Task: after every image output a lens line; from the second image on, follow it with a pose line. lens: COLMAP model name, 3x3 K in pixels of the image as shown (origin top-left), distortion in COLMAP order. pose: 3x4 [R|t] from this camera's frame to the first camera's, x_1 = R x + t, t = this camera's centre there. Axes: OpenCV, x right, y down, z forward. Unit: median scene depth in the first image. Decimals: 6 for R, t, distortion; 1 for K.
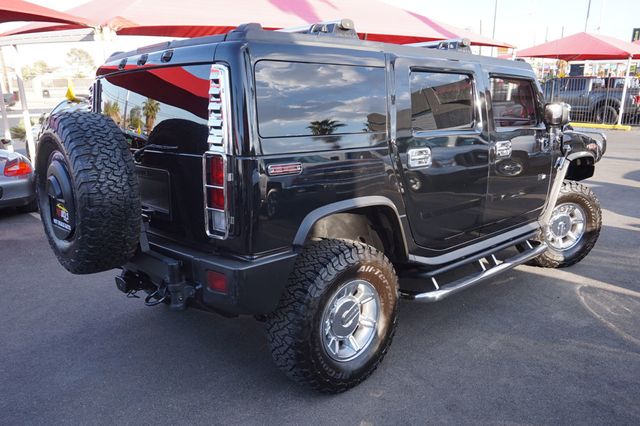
lens RADIAL K [[529.0, 0, 320.0], [0, 529.0, 213.0], [0, 0, 1]] dist [-0.005646, -0.001974]
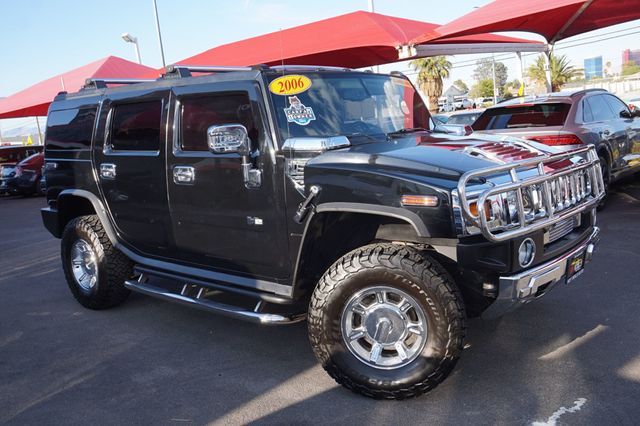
lens RADIAL K [[571.2, 0, 320.0], [0, 571.2, 213.0], [0, 0, 1]] dist [-0.032229, -0.008269]
pose [[0.098520, 0.125199, -0.987228, 1.031043], [-0.186526, 0.976795, 0.105262, -0.143620], [0.977498, 0.173774, 0.119587, 0.845004]]
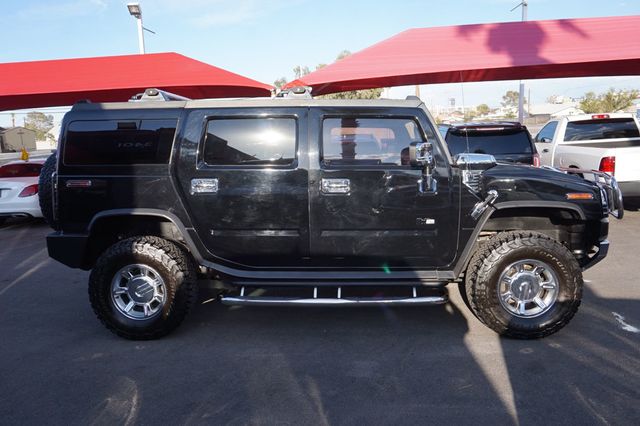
lens RADIAL K [[529.0, 0, 320.0], [0, 529.0, 213.0], [0, 0, 1]] dist [-0.005646, -0.001974]
pose [[0.671727, 0.092515, -0.734999, 0.817587], [-0.145265, 0.989359, -0.008229, -0.034234], [0.726416, 0.112298, 0.678019, 0.232481]]
